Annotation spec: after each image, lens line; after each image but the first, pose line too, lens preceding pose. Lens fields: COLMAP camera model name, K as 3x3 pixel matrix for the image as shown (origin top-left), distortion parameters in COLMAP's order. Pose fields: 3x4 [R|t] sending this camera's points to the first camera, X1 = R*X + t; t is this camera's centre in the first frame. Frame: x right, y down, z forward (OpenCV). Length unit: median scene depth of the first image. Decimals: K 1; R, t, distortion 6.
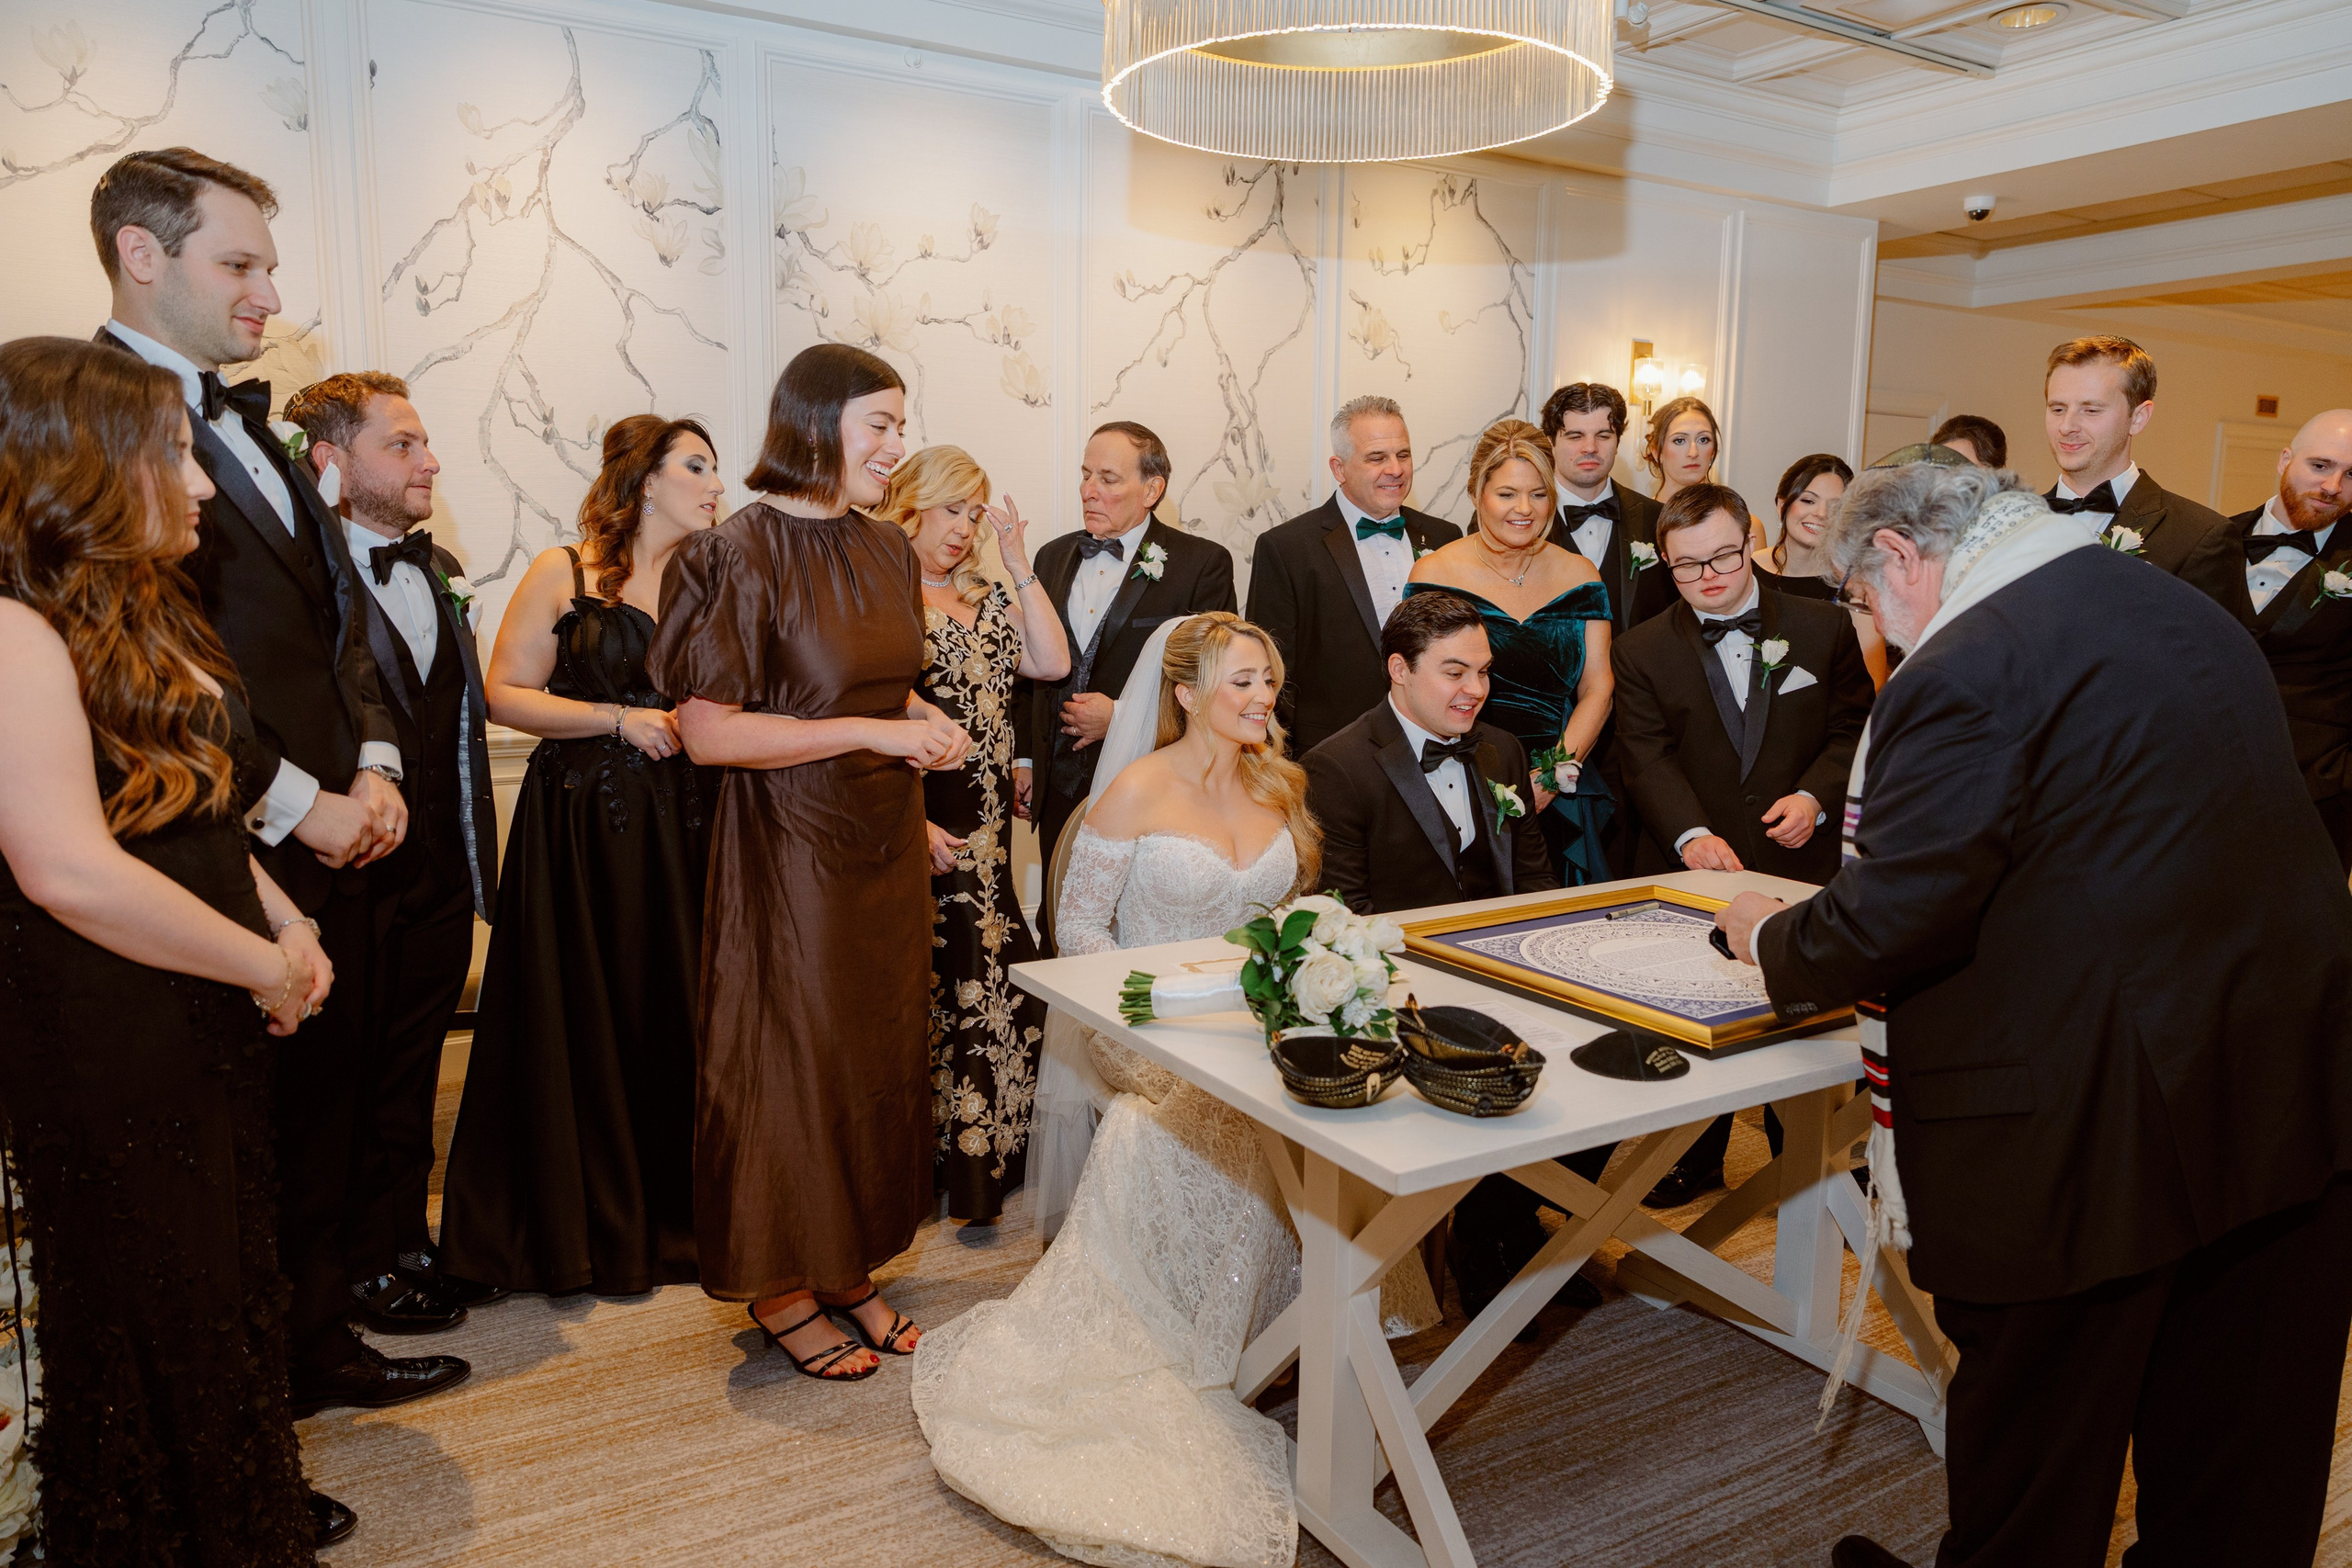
lens RADIAL K [[1582.3, 0, 1179.7], [0, 1582.3, 792.6], [0, 0, 1]] dist [-0.009031, 0.009602]
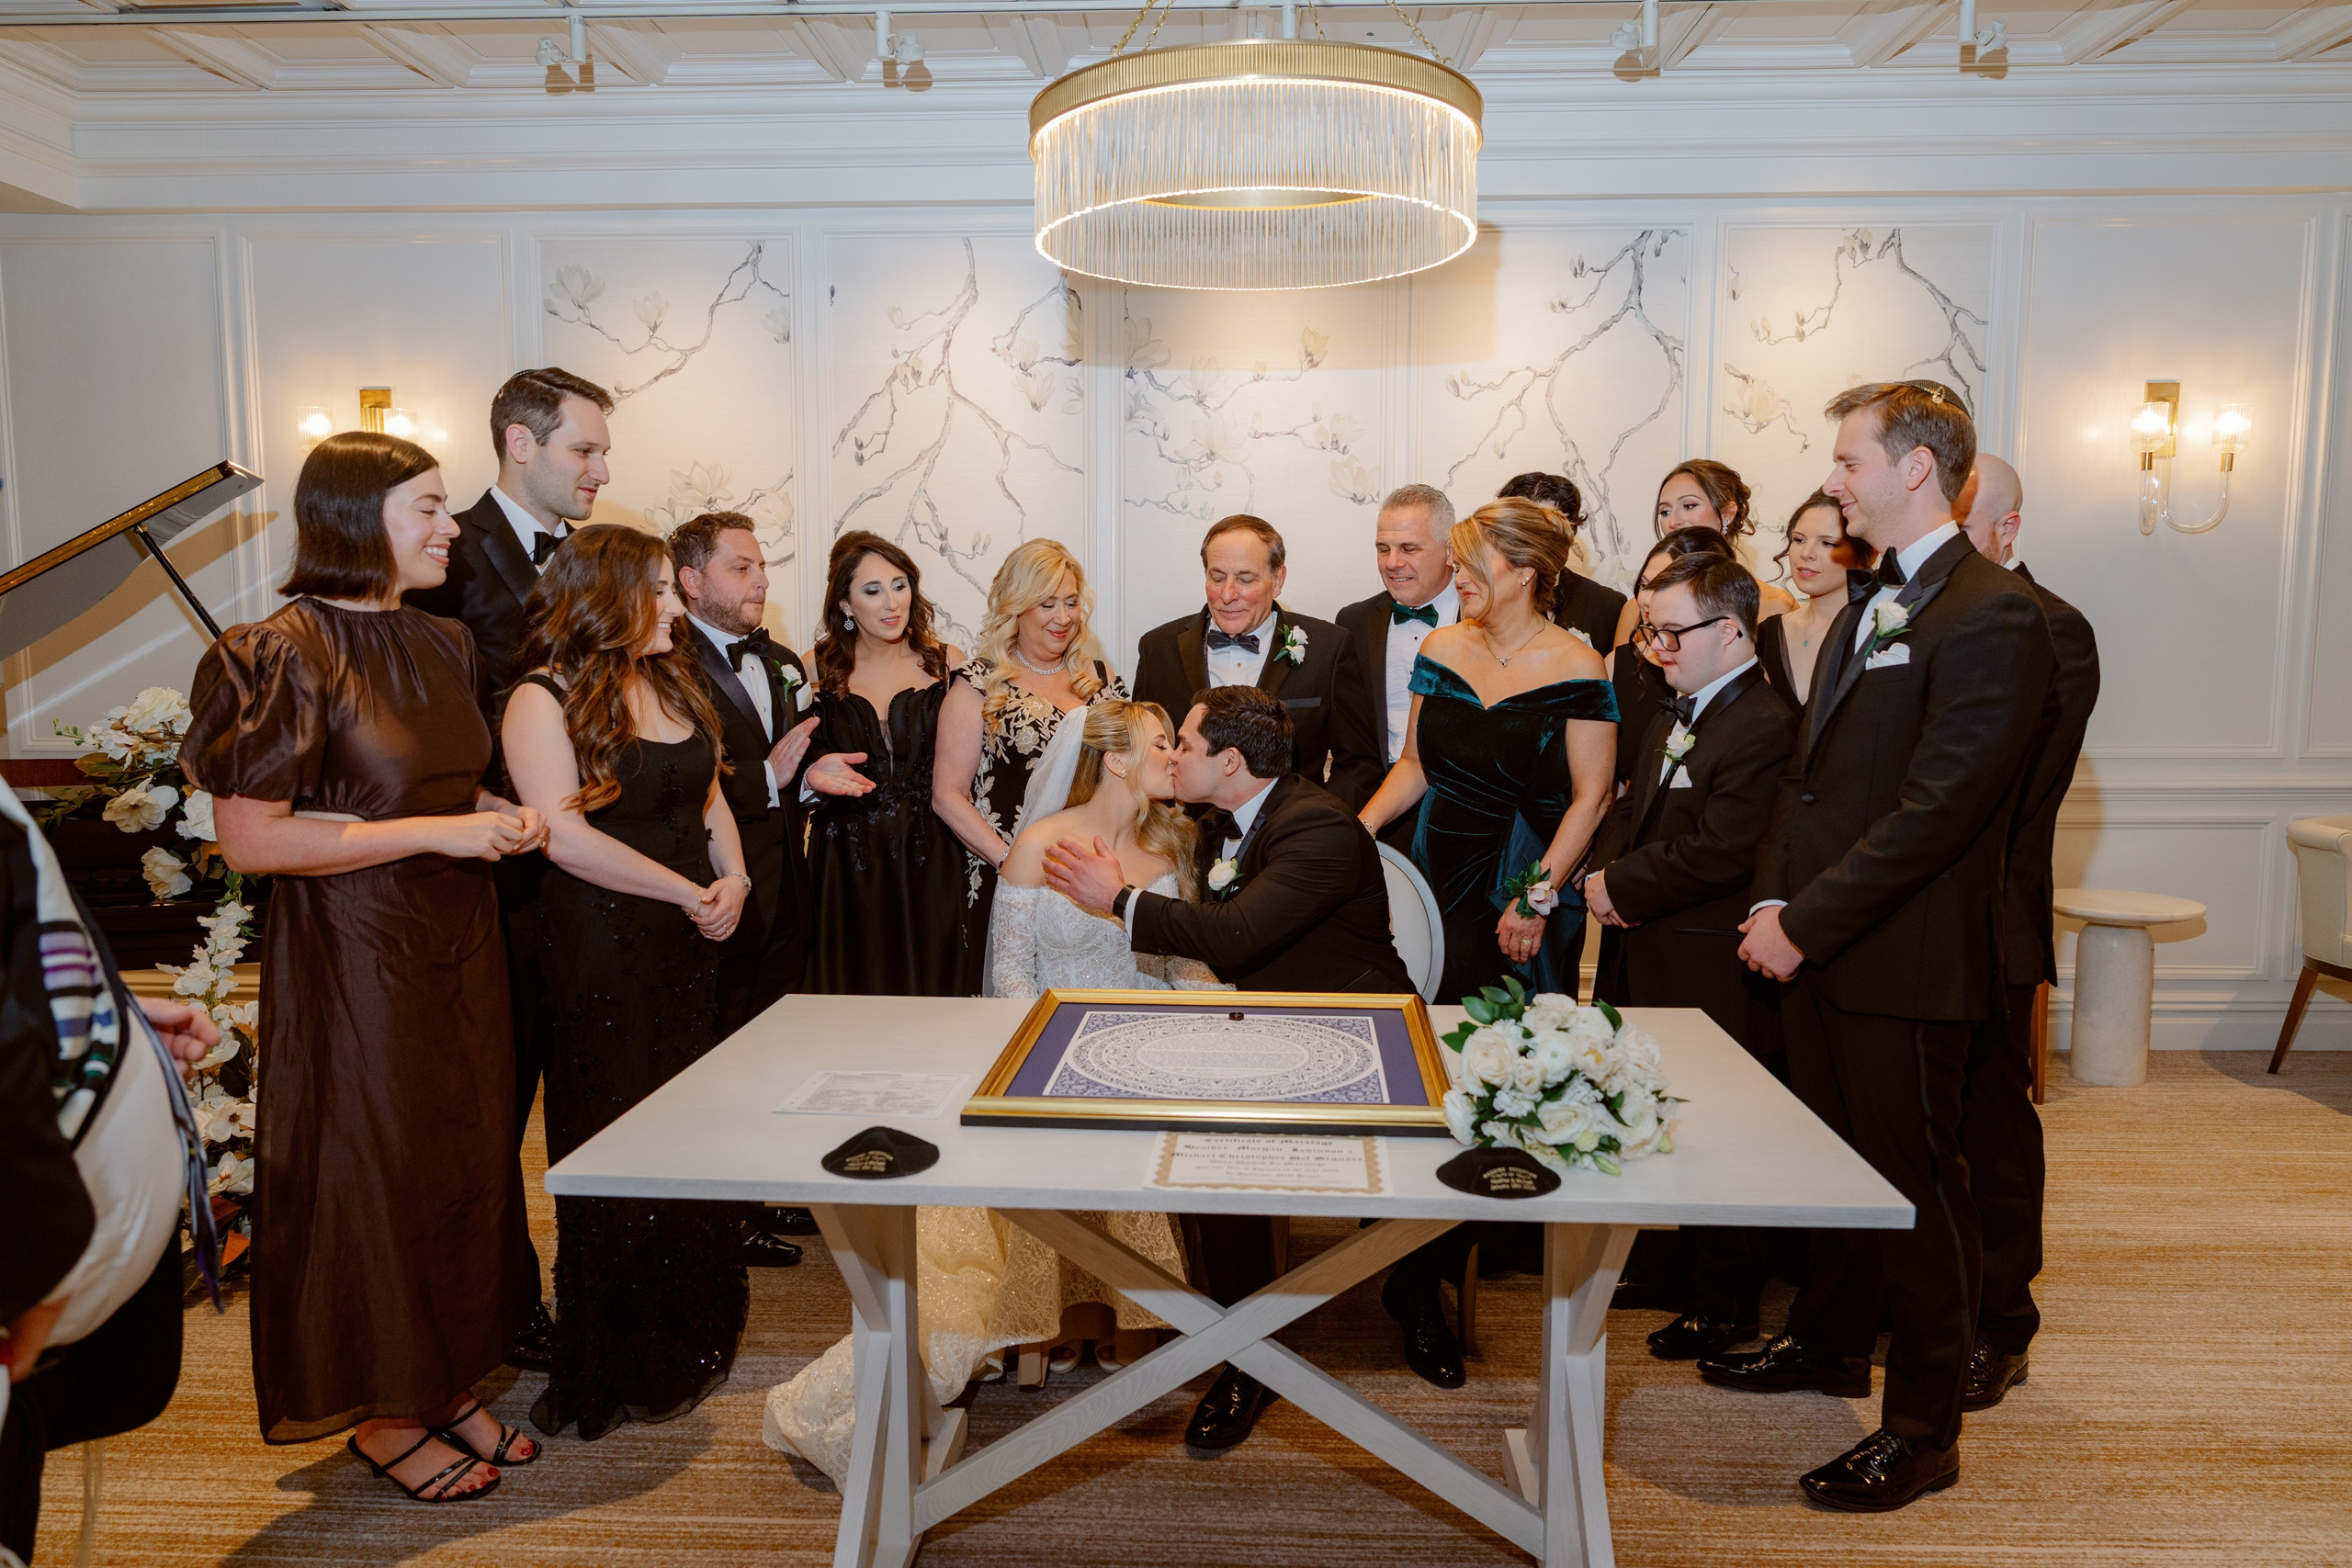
lens RADIAL K [[1582.3, 0, 1179.7], [0, 1582.3, 792.6], [0, 0, 1]] dist [-0.009031, 0.009602]
pose [[0.836480, 0.048879, -0.545813, 0.473452], [-0.075144, 0.996837, -0.025891, -0.008880], [0.542820, 0.062672, 0.837507, 0.034023]]
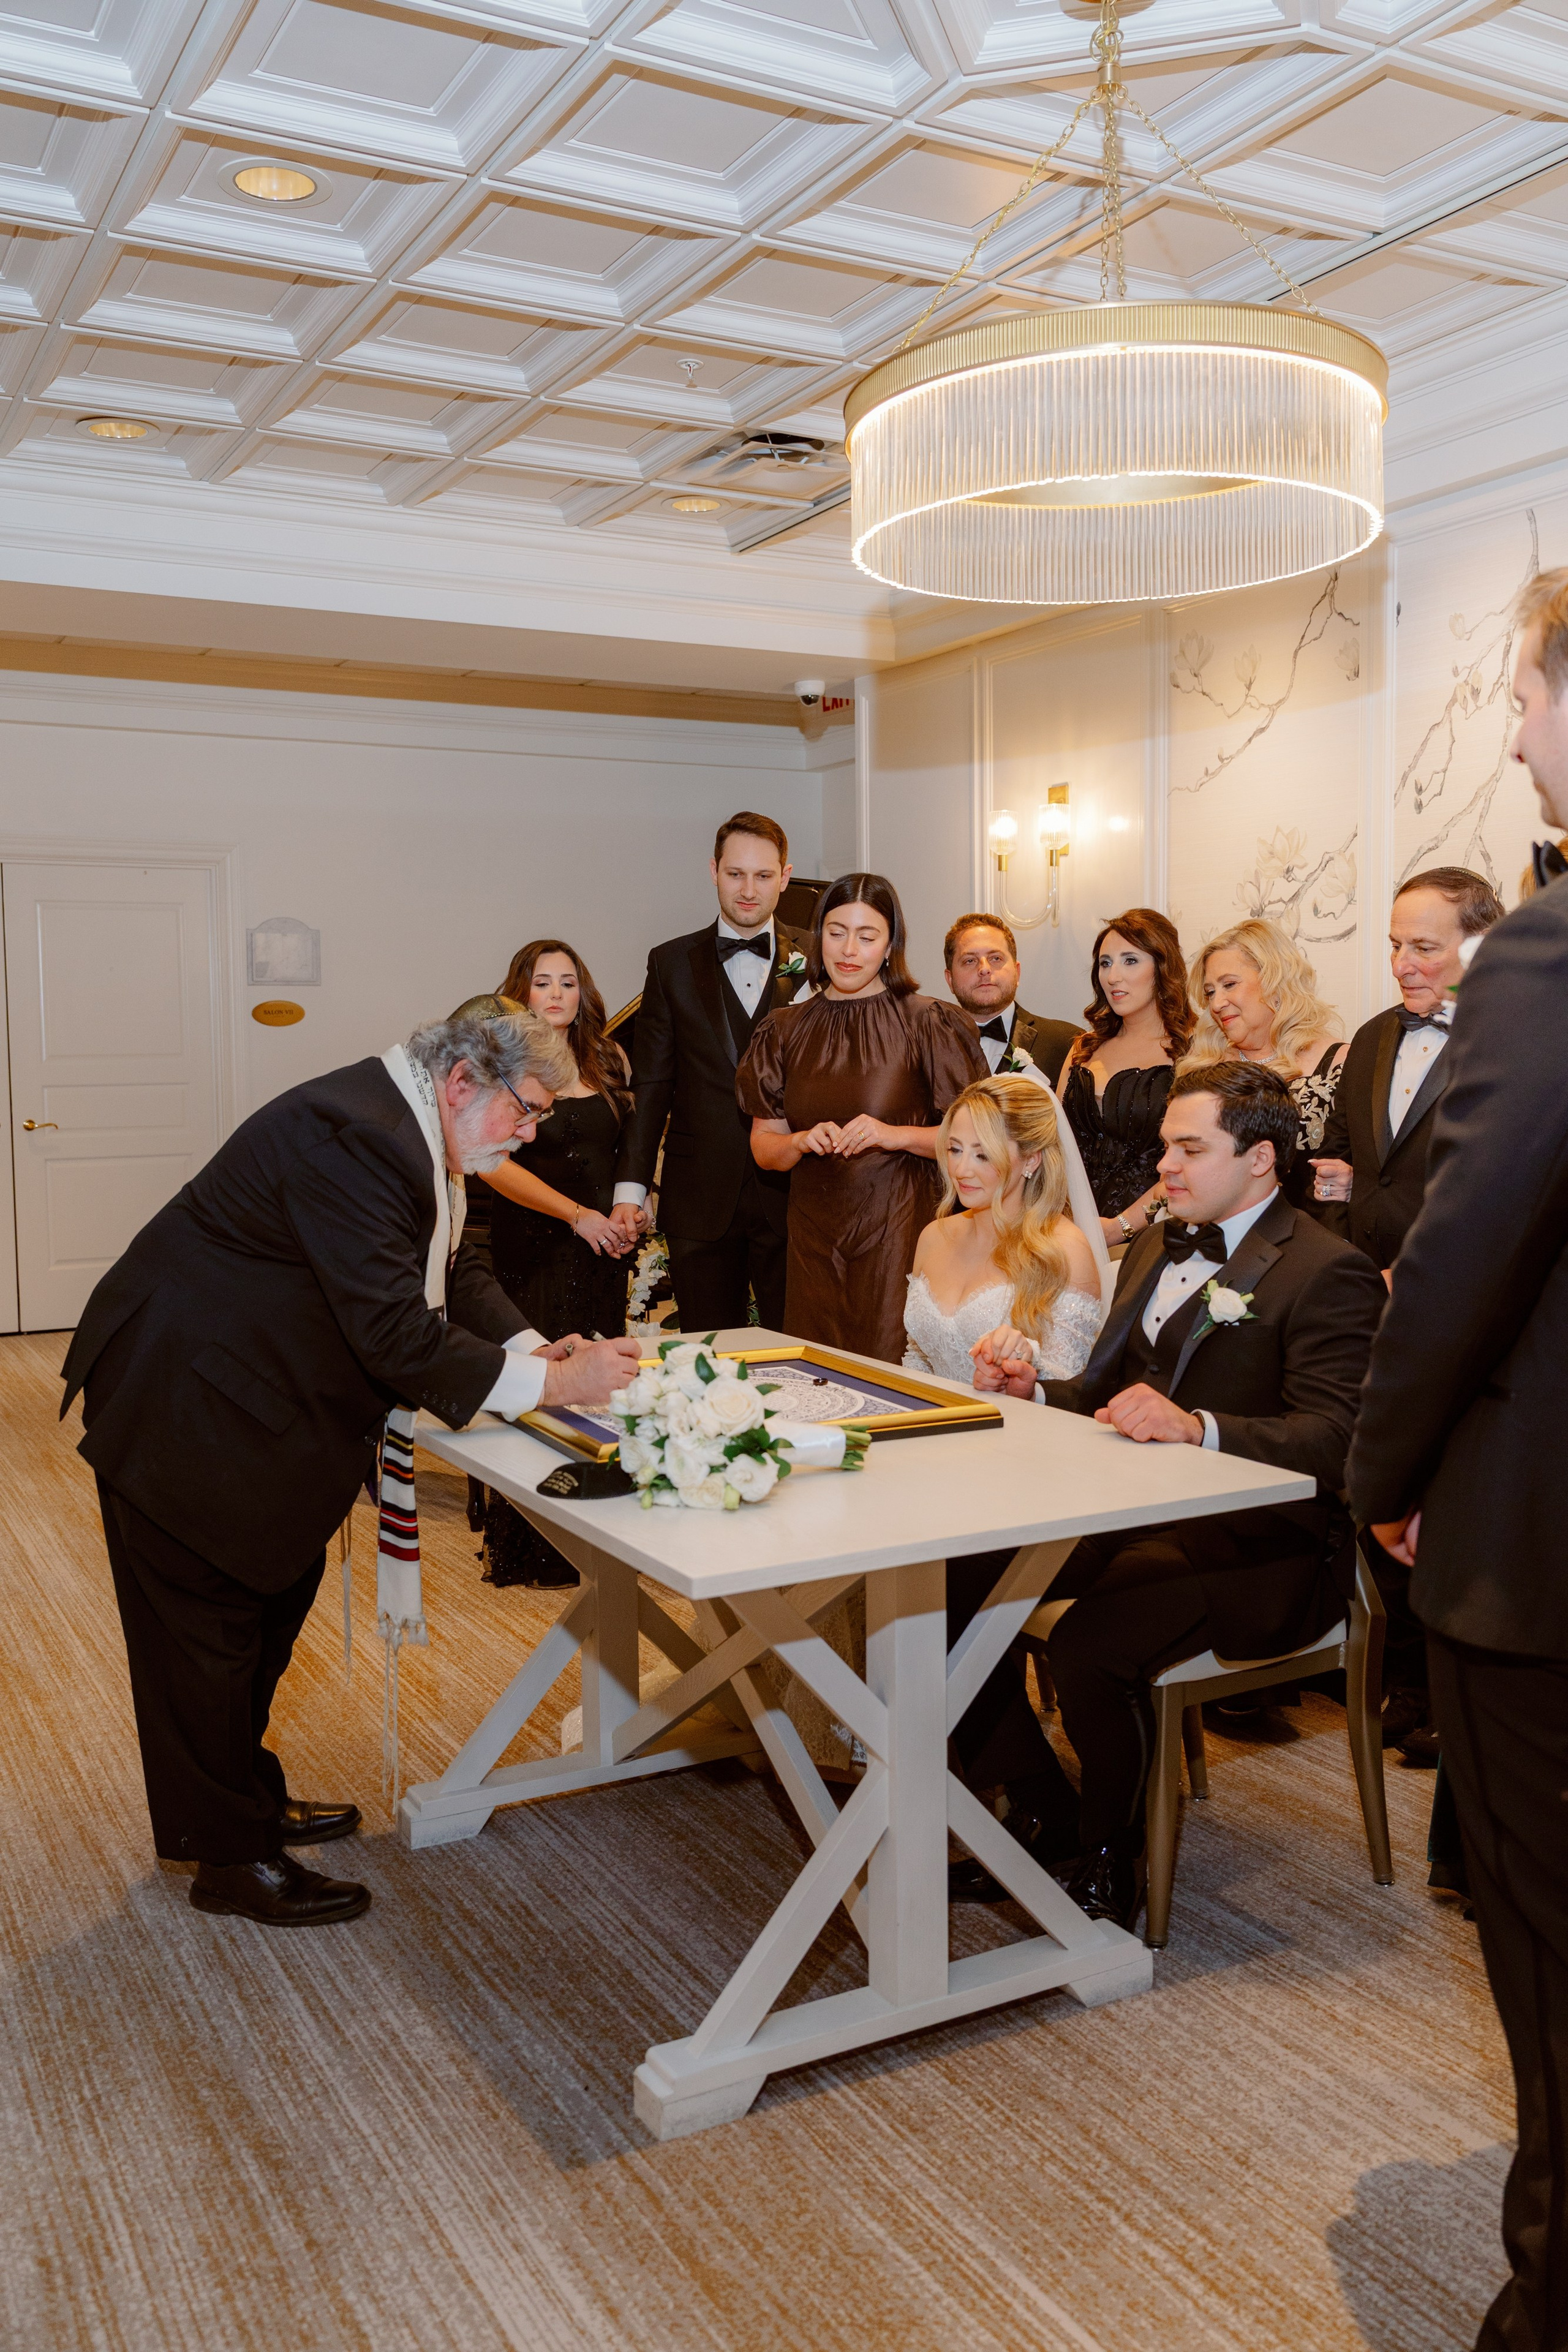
lens RADIAL K [[1982.4, 0, 782.3], [0, 1982.4, 1178.1], [0, 0, 1]] dist [0.003784, 0.004063]
pose [[-0.044489, 0.065349, -0.996870, 0.898848], [-0.141052, 0.987451, 0.071026, -0.080469], [0.989002, 0.143771, -0.034713, 0.608947]]
